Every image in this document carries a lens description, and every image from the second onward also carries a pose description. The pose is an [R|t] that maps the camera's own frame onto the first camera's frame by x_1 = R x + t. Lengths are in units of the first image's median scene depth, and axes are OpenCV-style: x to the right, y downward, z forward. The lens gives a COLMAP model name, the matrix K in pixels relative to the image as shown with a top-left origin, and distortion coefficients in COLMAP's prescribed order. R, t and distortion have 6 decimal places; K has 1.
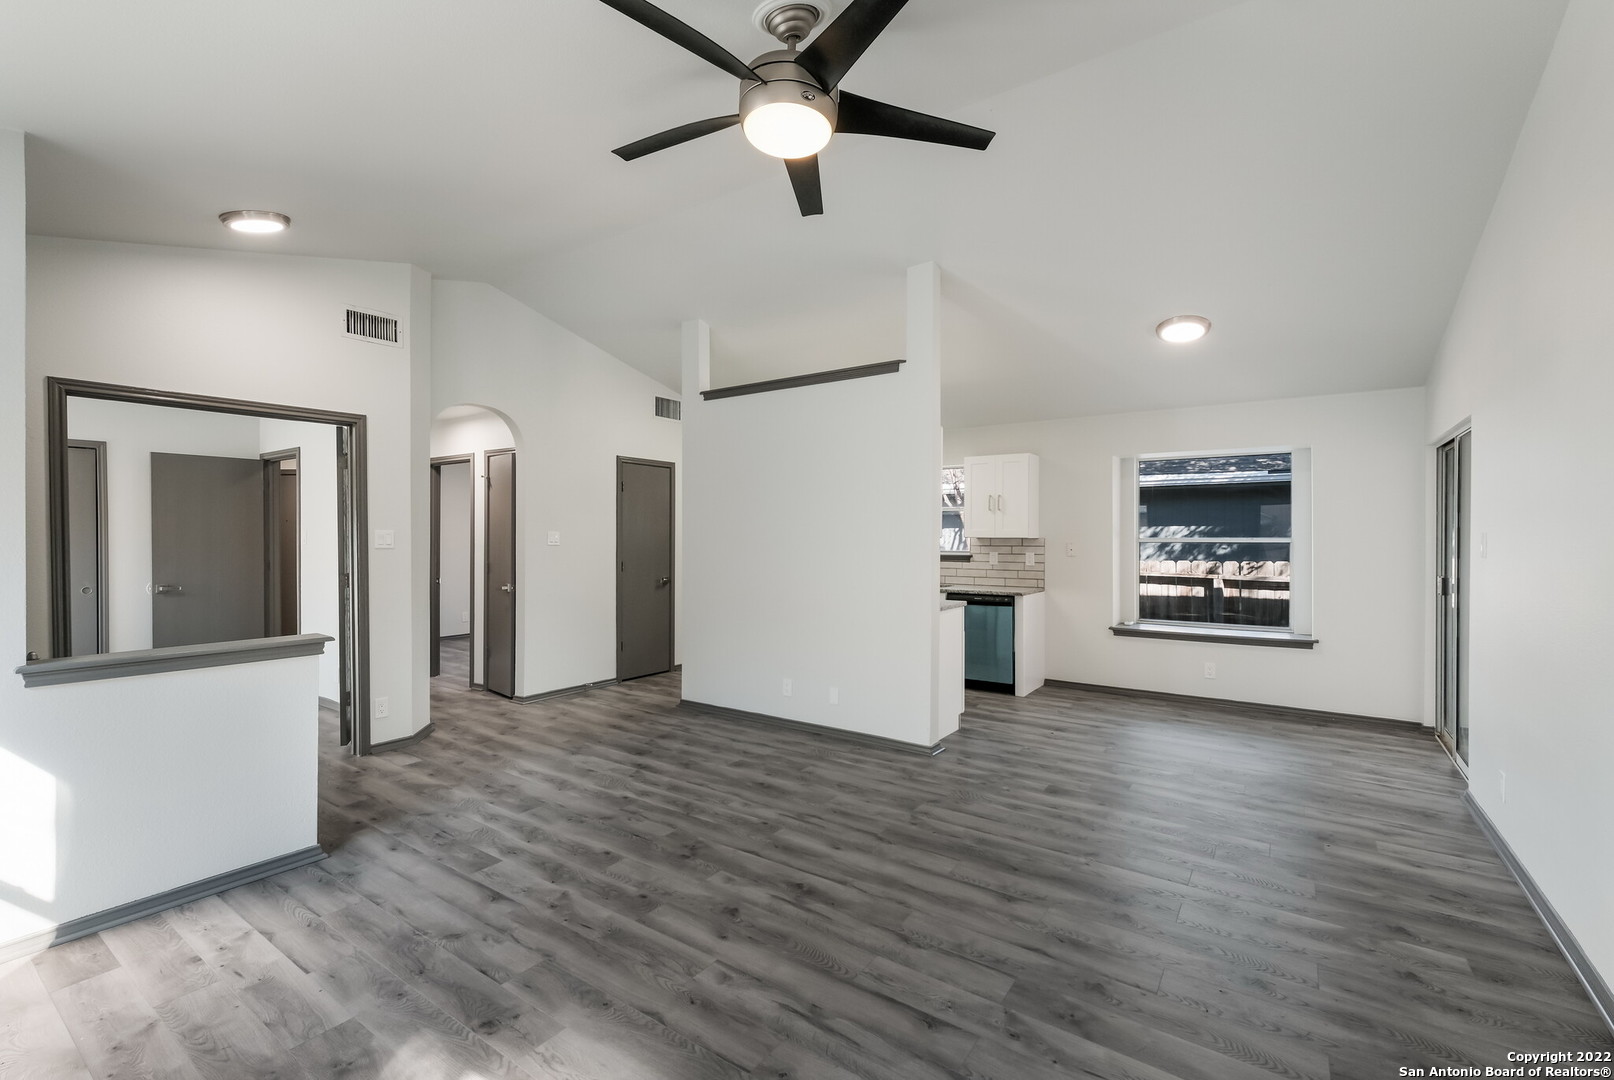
lens RADIAL K [[698.3, 0, 803.9], [0, 698.3, 536.9], [0, 0, 1]] dist [-0.000920, 0.000533]
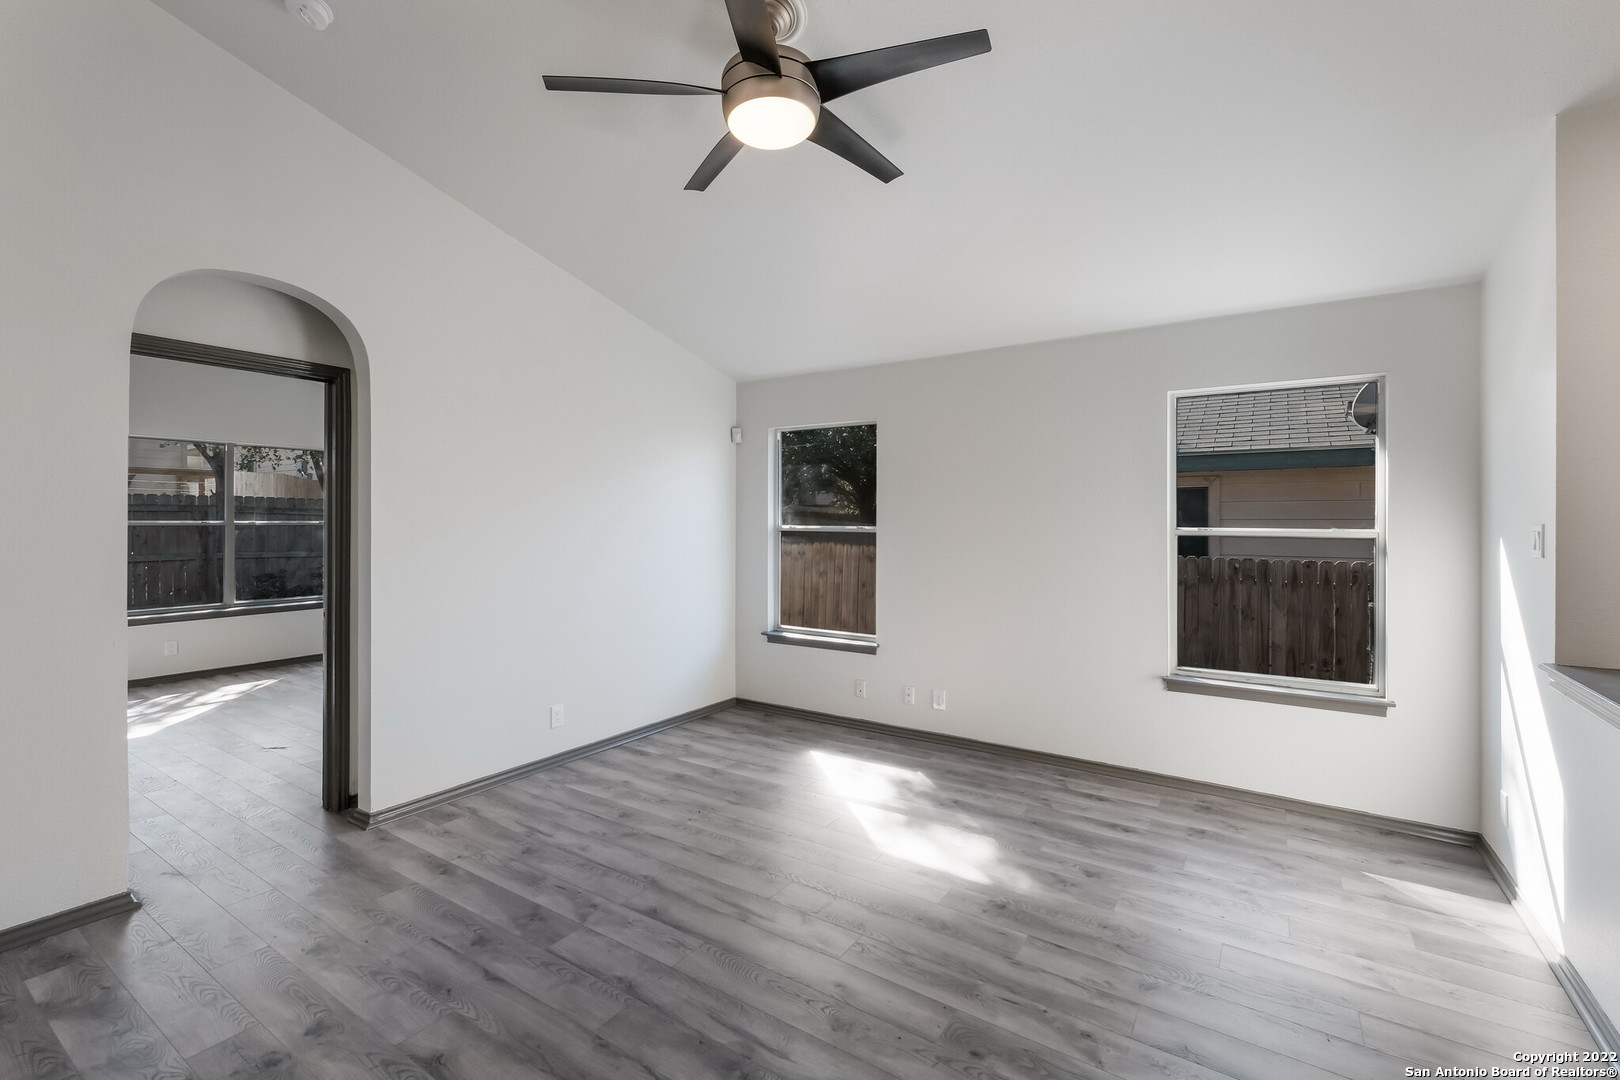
lens RADIAL K [[695.9, 0, 812.1], [0, 695.9, 521.7], [0, 0, 1]] dist [-0.000531, 0.000388]
pose [[-0.999450, -0.006167, -0.032577, -0.037484], [-0.006144, 0.999981, -0.000806, -0.004132], [0.032581, -0.000605, -0.999469, 1.420707]]
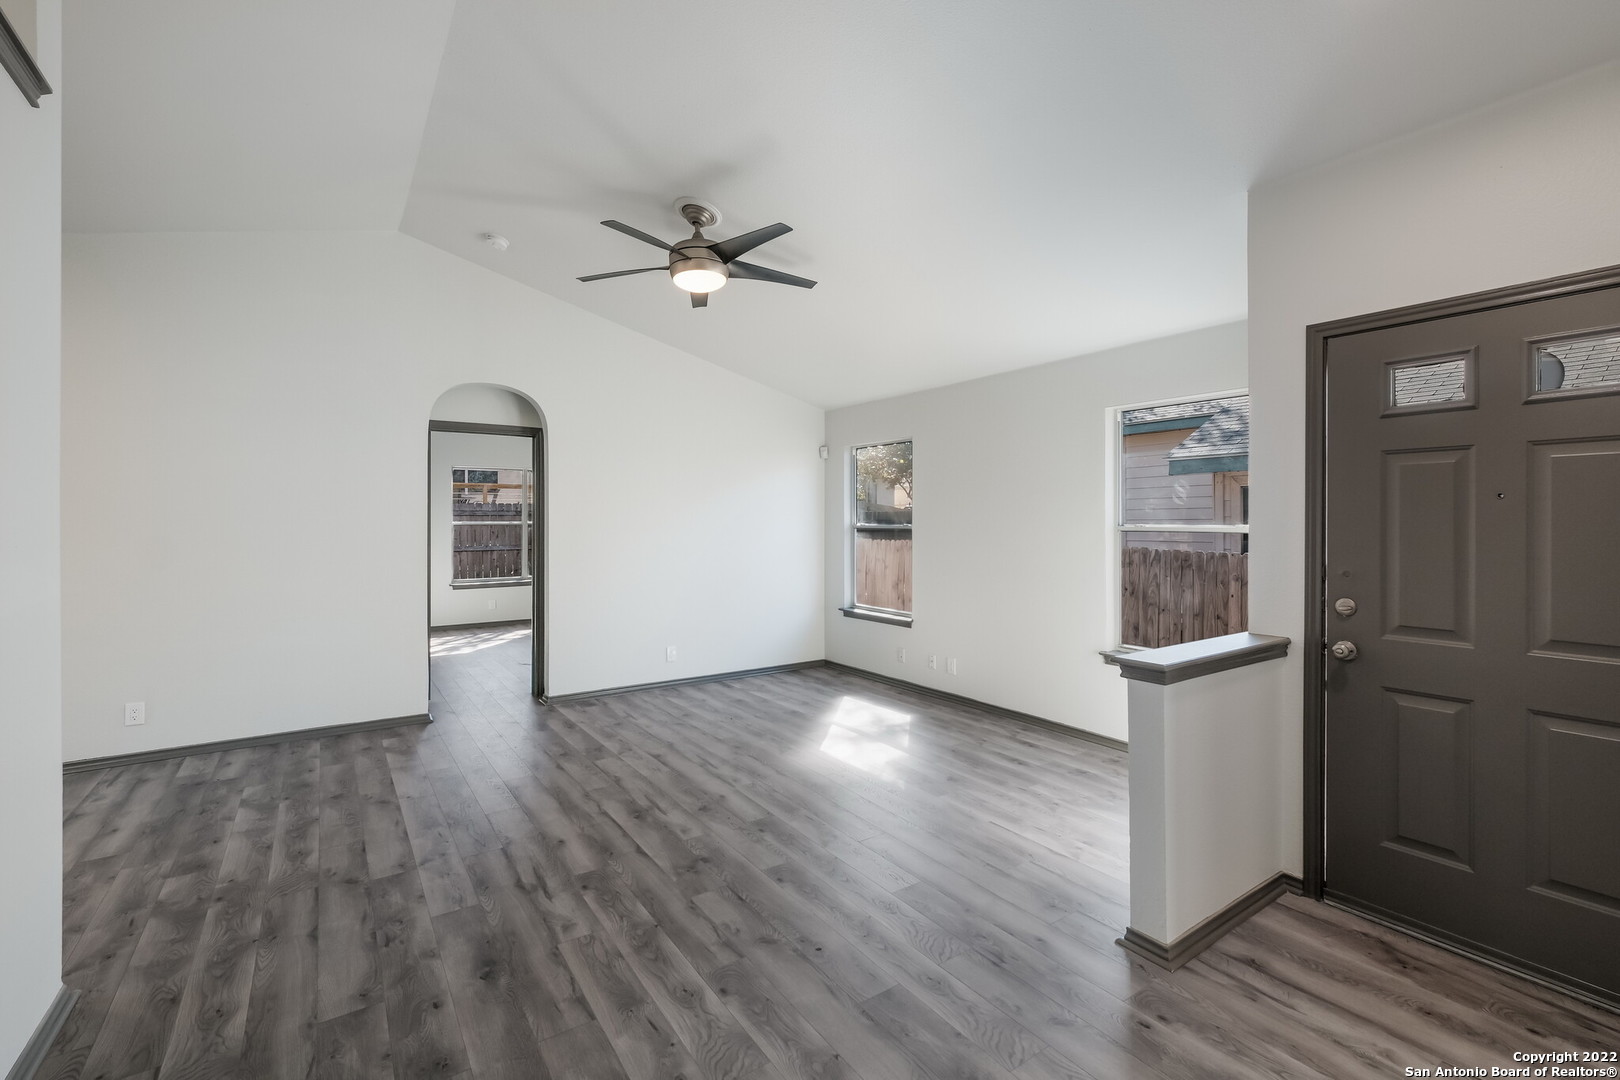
lens RADIAL K [[695.9, 0, 812.1], [0, 695.9, 521.7], [0, 0, 1]] dist [-0.000531, 0.000388]
pose [[-0.941637, -0.004058, 0.336604, -0.595344], [-0.003636, 0.999992, 0.001884, -0.004951], [-0.336609, 0.000550, -0.941644, 1.757318]]
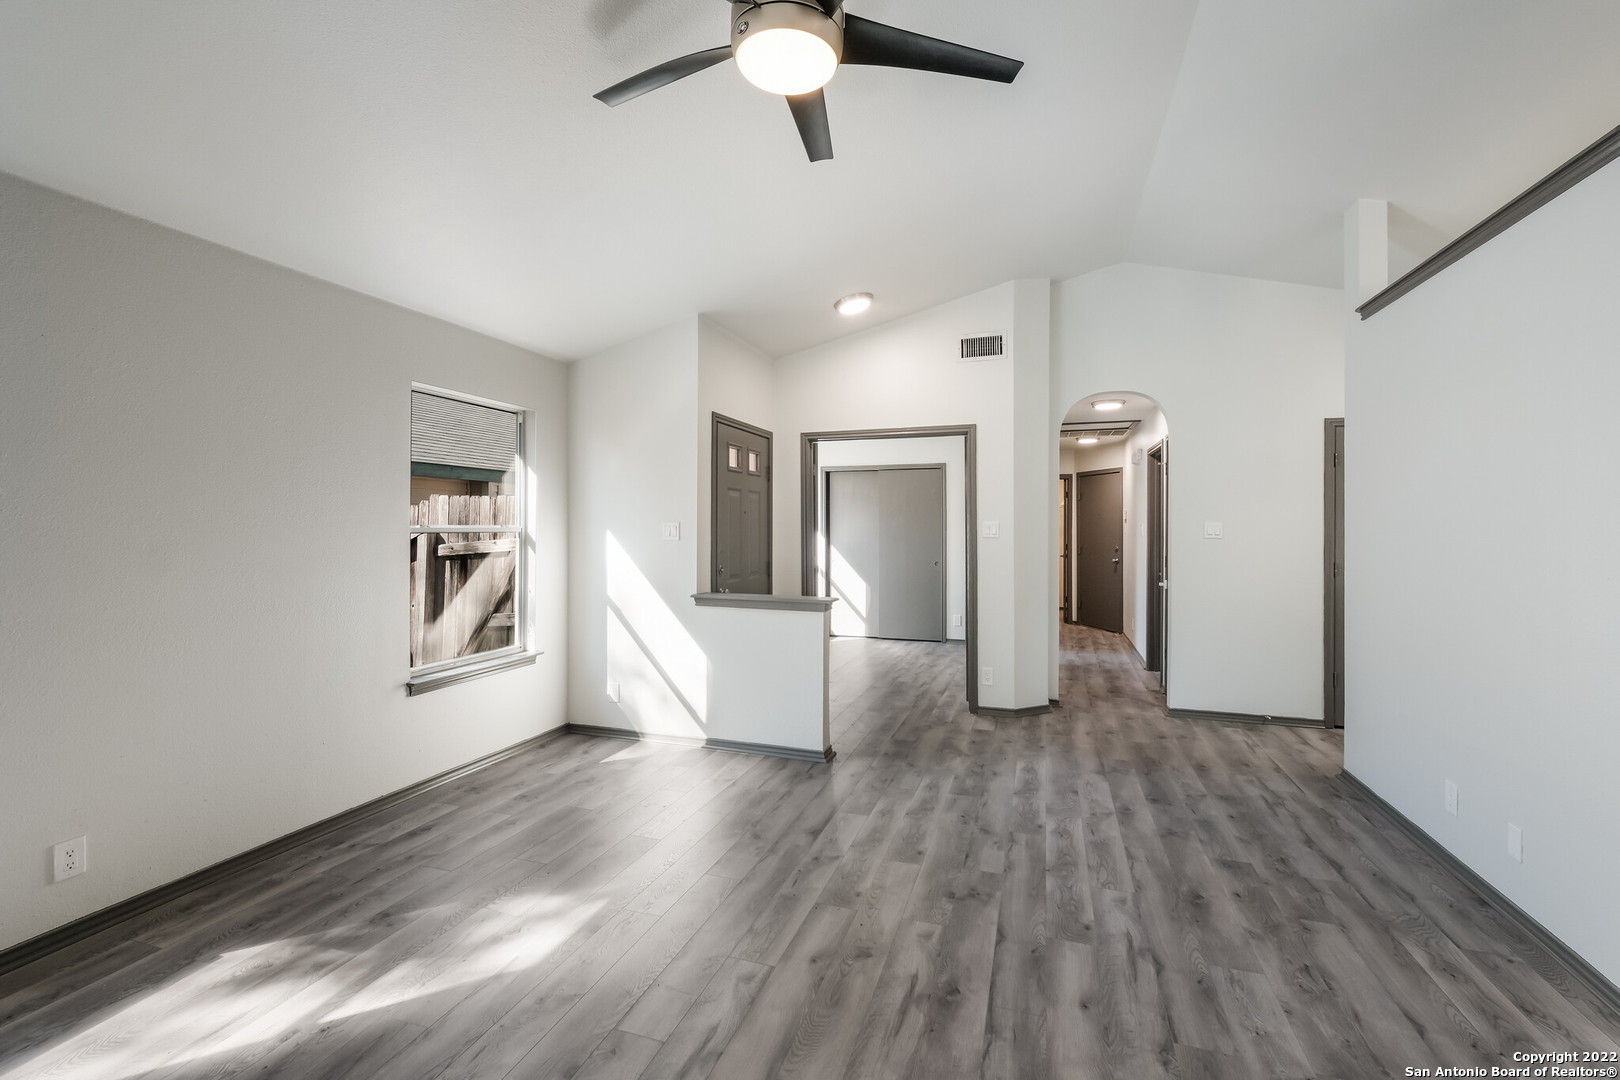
lens RADIAL K [[698.7, 0, 811.2], [0, 698.7, 524.7], [0, 0, 1]] dist [-0.001421, -0.000069]
pose [[0.288218, -0.002853, -0.957561, 0.583526], [-0.005116, 0.999977, -0.004520, 0.002313], [0.957551, 0.006201, 0.288197, 0.553287]]
